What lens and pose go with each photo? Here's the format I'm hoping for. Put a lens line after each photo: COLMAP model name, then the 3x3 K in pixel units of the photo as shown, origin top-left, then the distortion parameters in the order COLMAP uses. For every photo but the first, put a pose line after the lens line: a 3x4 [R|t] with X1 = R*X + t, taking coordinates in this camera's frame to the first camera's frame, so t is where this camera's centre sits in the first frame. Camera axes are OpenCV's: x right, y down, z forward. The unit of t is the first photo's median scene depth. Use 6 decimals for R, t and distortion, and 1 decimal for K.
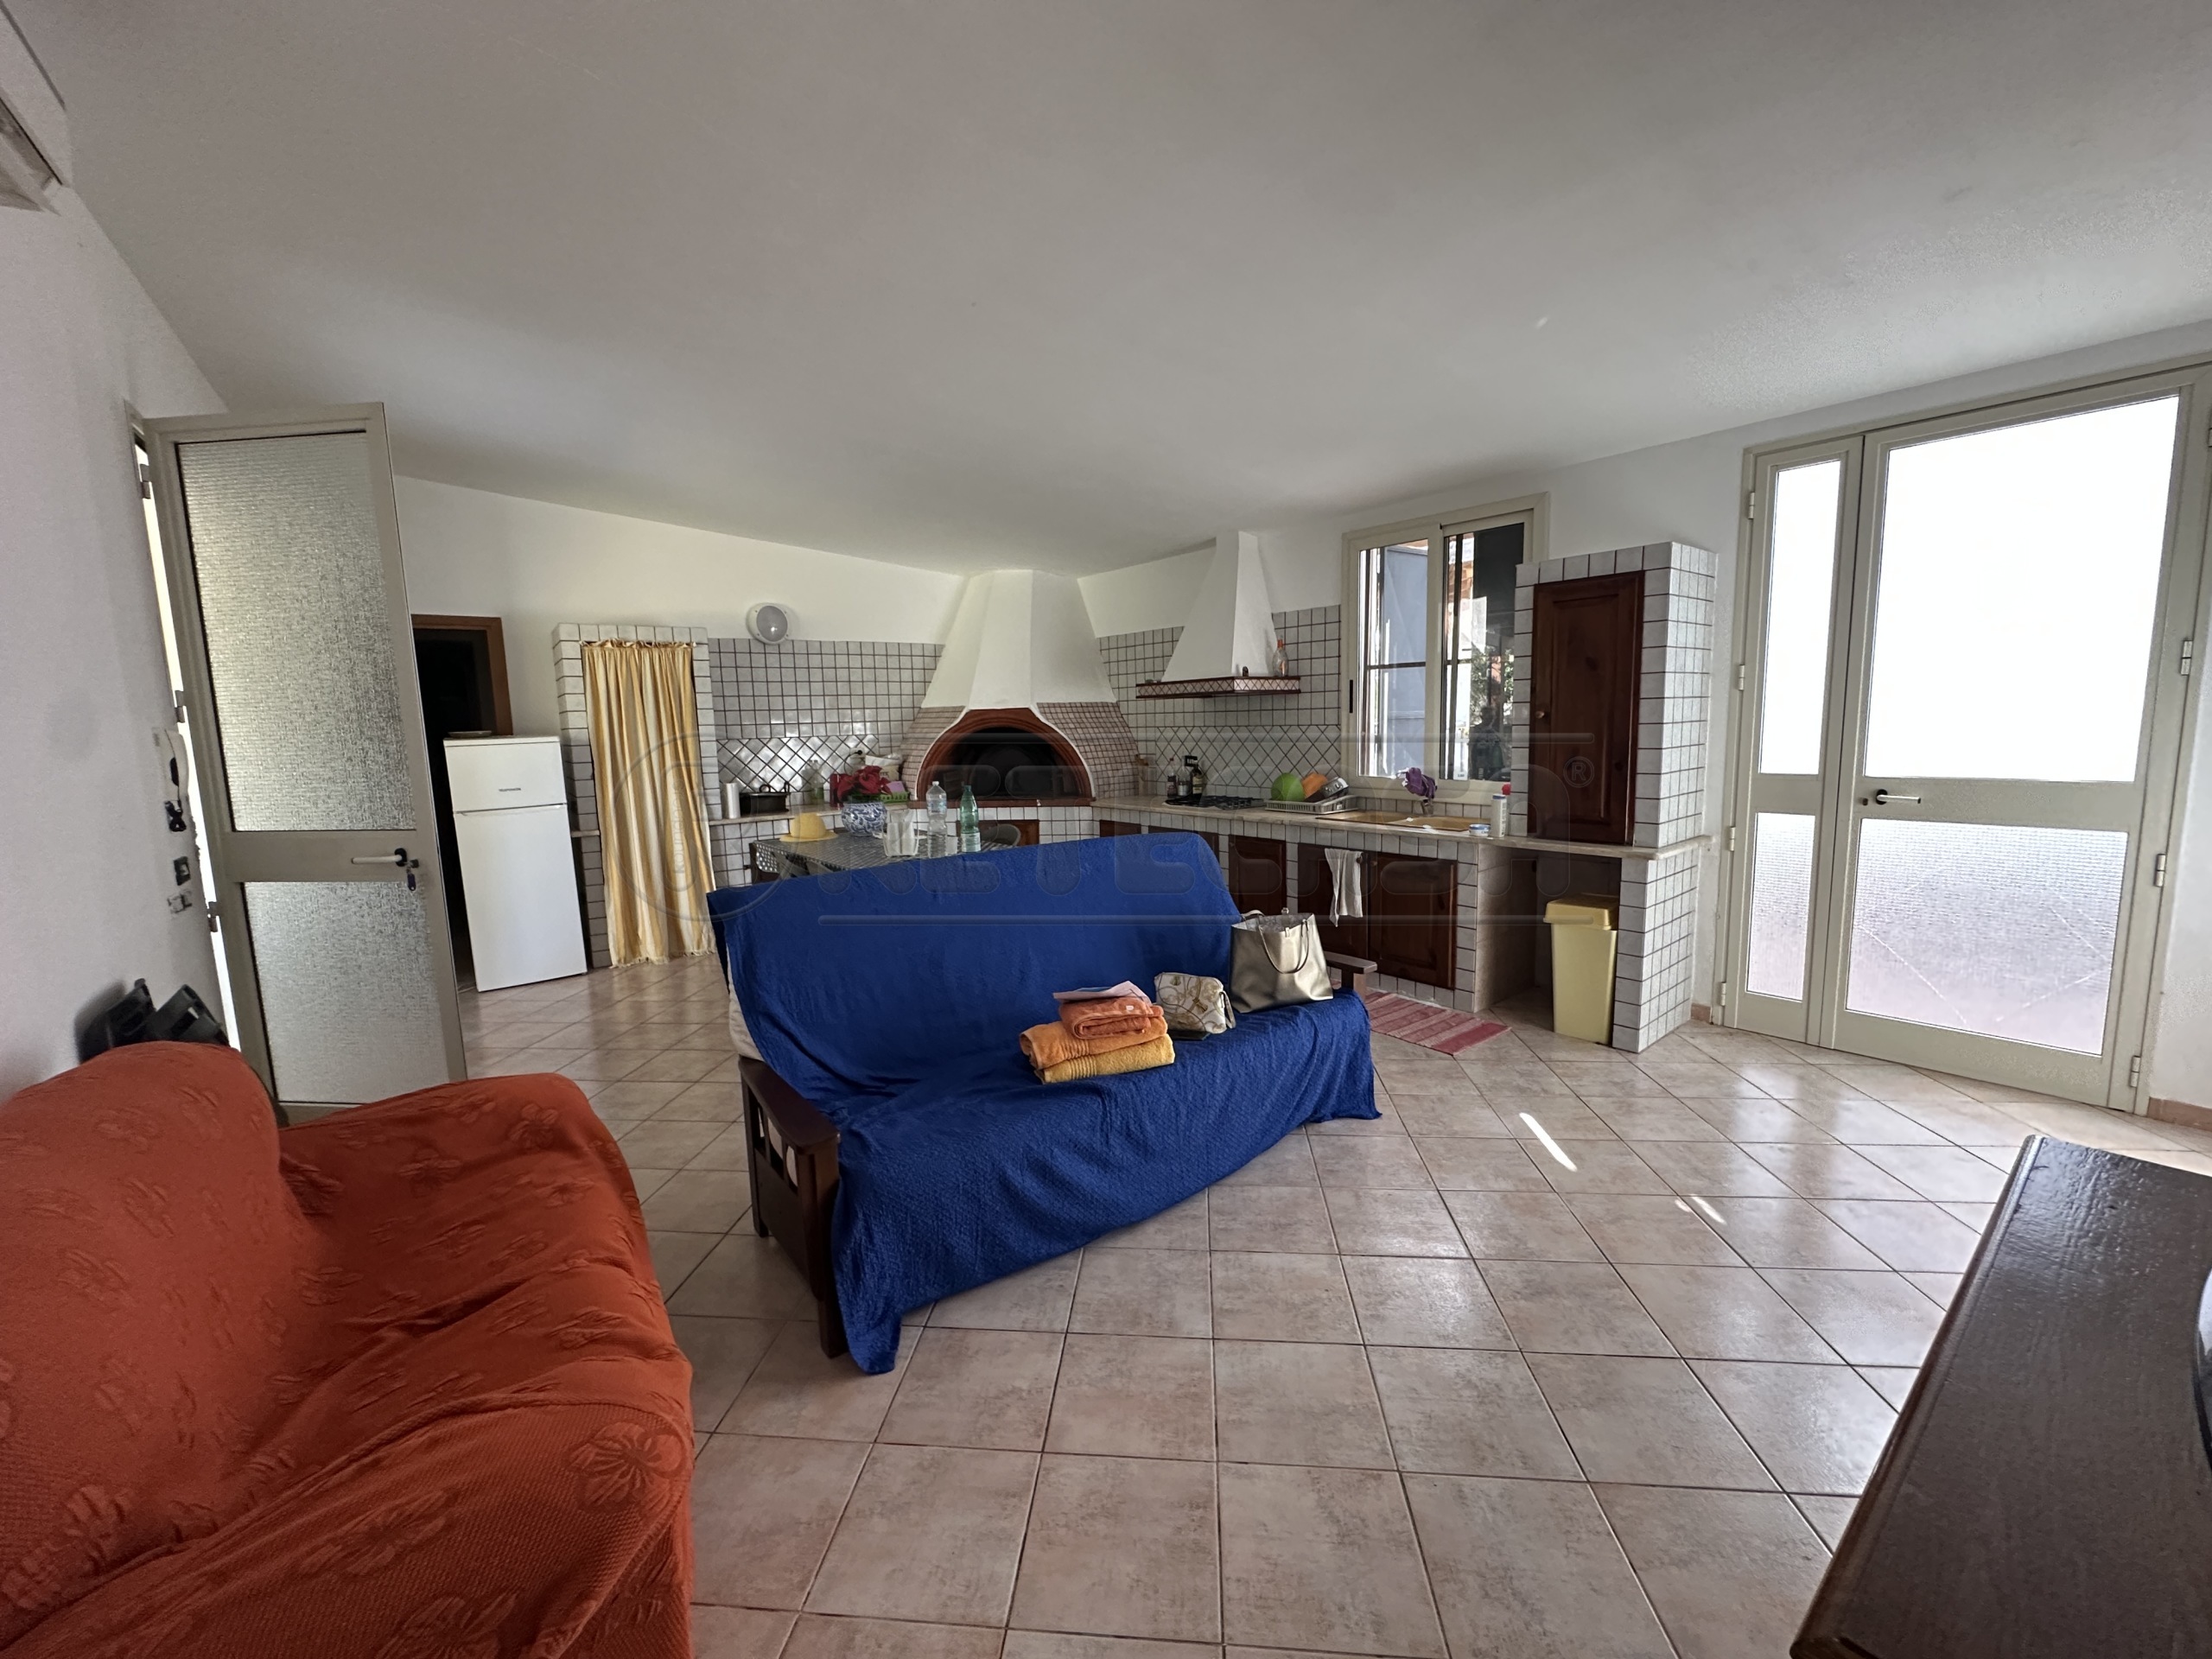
lens RADIAL K [[891.1, 0, 1104.2], [0, 891.1, 832.0], [0, 0, 1]] dist [-0.000251, -0.000023]
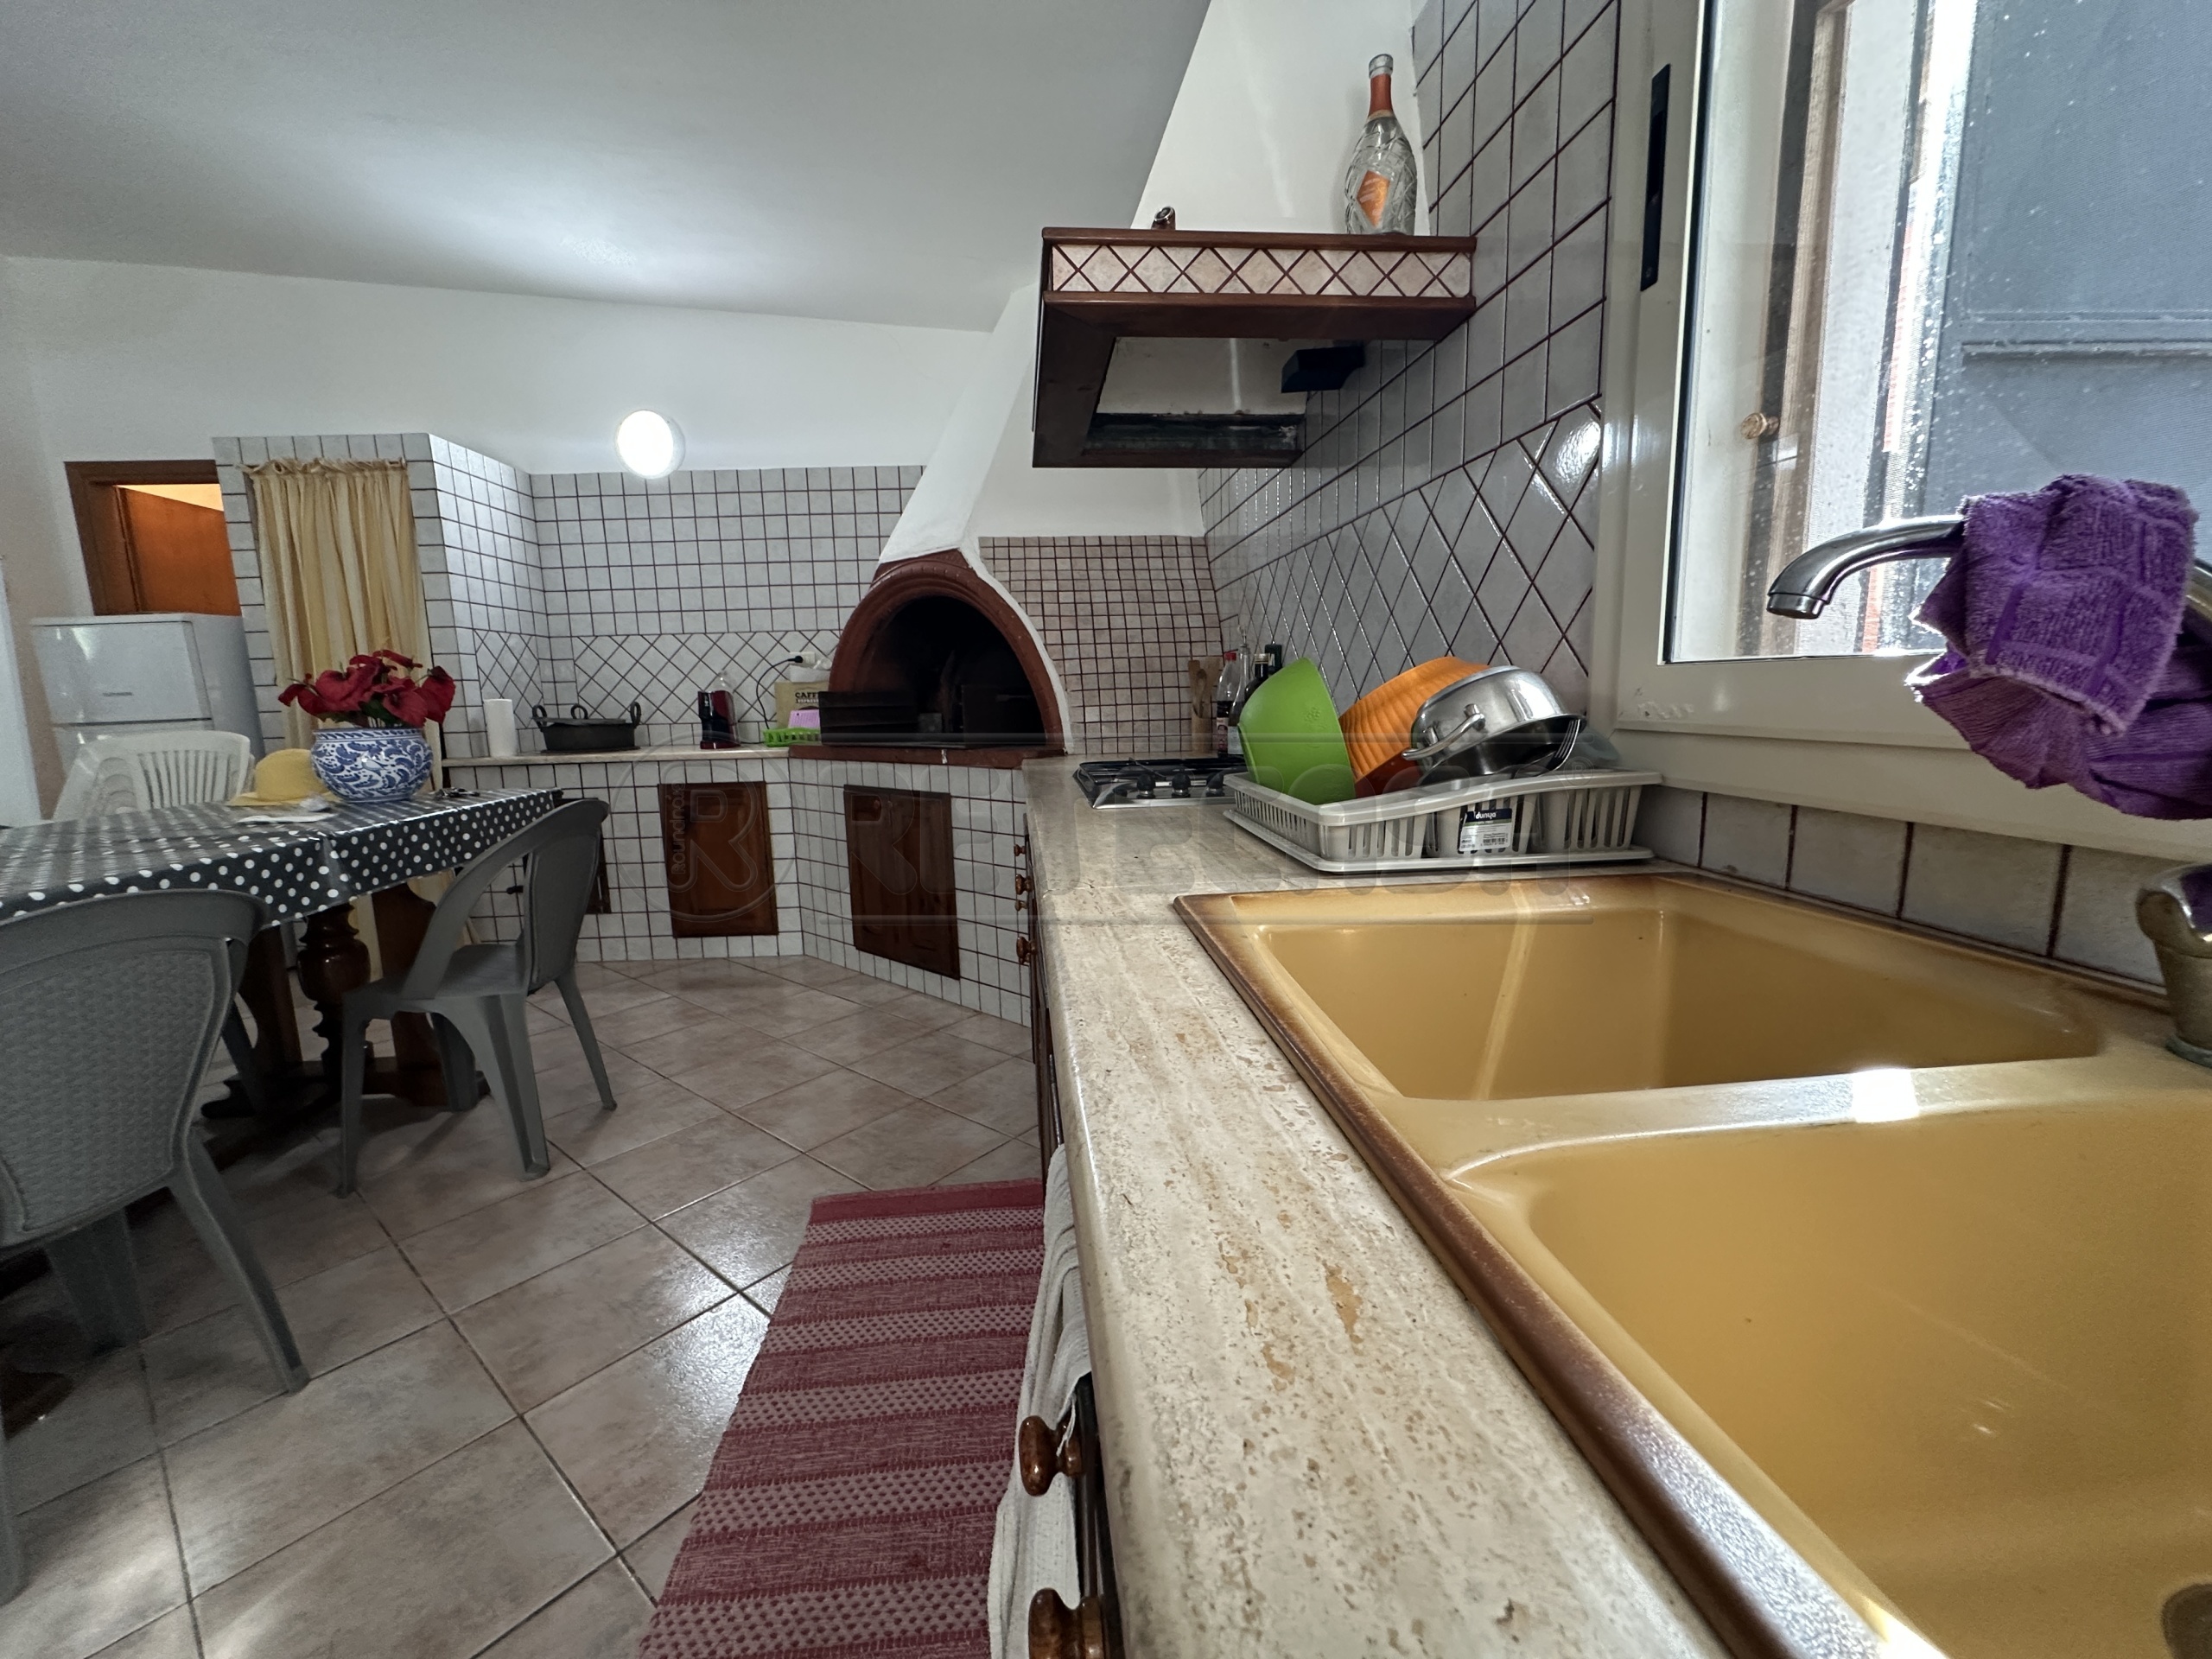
lens RADIAL K [[891.1, 0, 1106.5], [0, 891.1, 829.0], [0, 0, 1]] dist [-0.000251, -0.000023]
pose [[0.845687, 0.086583, -0.526608, 0.234192], [-0.065187, 0.996122, 0.059095, -0.027871], [0.529683, -0.015648, 0.848052, 0.650084]]
